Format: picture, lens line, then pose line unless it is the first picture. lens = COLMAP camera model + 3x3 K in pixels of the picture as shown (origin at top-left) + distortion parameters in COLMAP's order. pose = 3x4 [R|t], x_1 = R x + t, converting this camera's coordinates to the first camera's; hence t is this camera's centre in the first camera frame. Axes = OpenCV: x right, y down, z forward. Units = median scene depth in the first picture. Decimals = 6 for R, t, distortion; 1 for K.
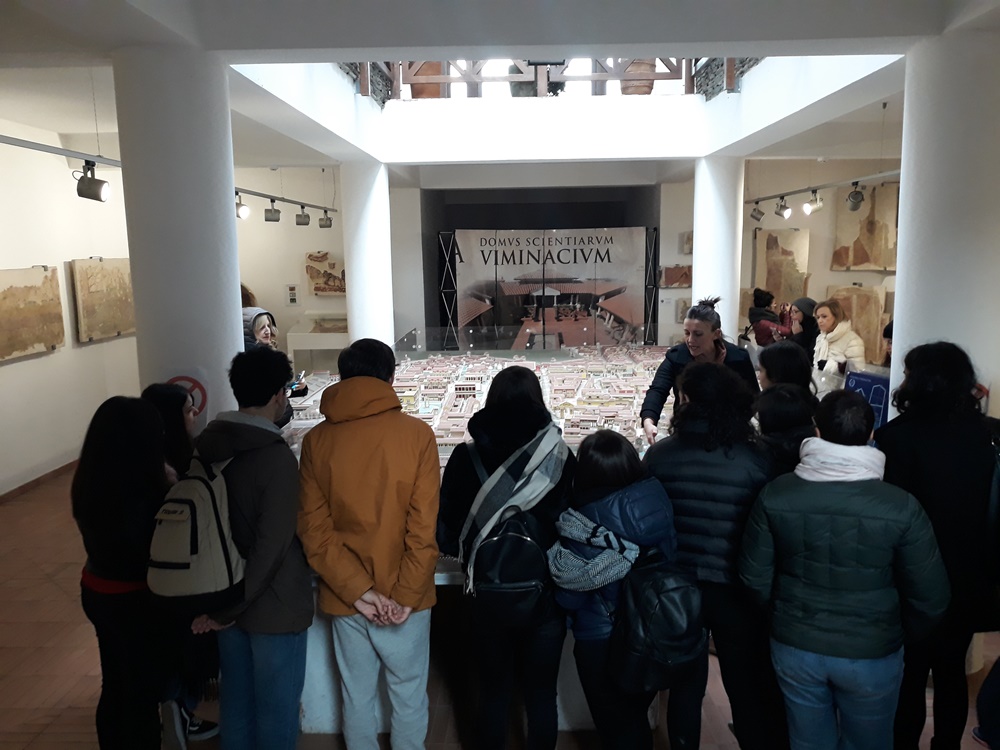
lens RADIAL K [[788.9, 0, 500.6], [0, 788.9, 374.4], [0, 0, 1]] dist [-0.068743, -0.000498]
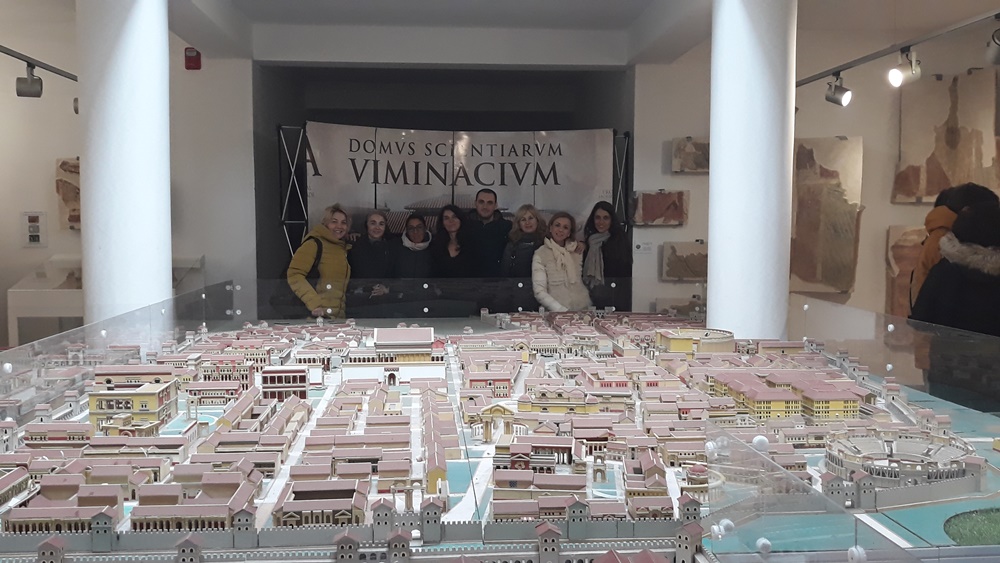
lens RADIAL K [[962.5, 0, 500.1], [0, 962.5, 283.5], [0, 0, 1]] dist [0.015216, 0.000000]
pose [[0.994999, 0.007677, 0.099586, 0.016892], [0.001606, 0.995684, -0.092796, 0.009279], [-0.099868, 0.092492, 0.990692, 0.250835]]
